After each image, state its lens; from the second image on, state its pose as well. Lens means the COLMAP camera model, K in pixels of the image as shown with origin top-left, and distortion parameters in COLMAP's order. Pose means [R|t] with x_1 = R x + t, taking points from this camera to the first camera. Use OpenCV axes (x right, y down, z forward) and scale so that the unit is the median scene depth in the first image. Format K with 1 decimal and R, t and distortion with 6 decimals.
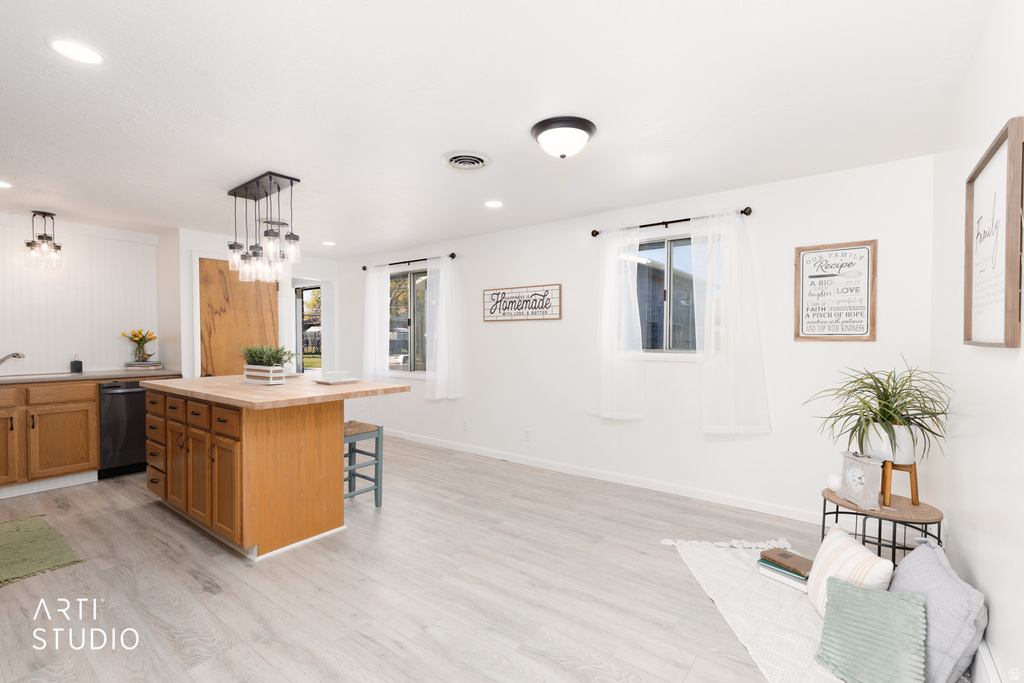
lens RADIAL K [[456.6, 0, 510.4], [0, 456.6, 342.7], [0, 0, 1]] dist [0.007781, -0.001661]
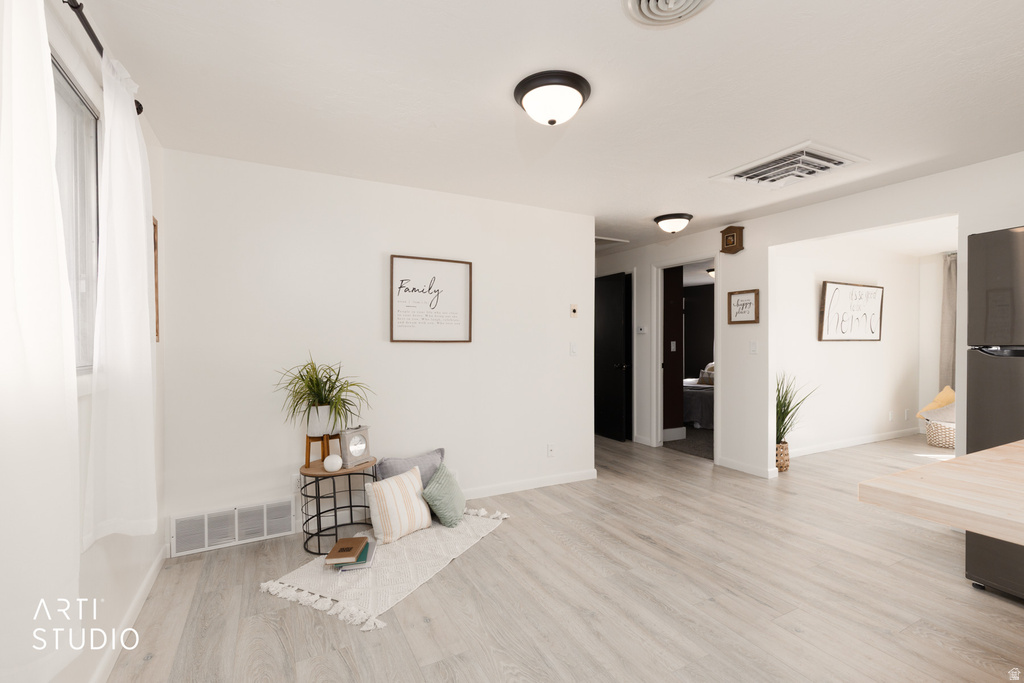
lens RADIAL K [[456.6, 0, 512.0], [0, 456.6, 346.7], [0, 0, 1]] dist [0.007781, -0.001661]
pose [[-0.908373, -0.005877, 0.418119, -0.176869], [0.004977, 0.999678, 0.024865, -0.014755], [-0.418131, 0.024667, -0.908052, 1.866215]]
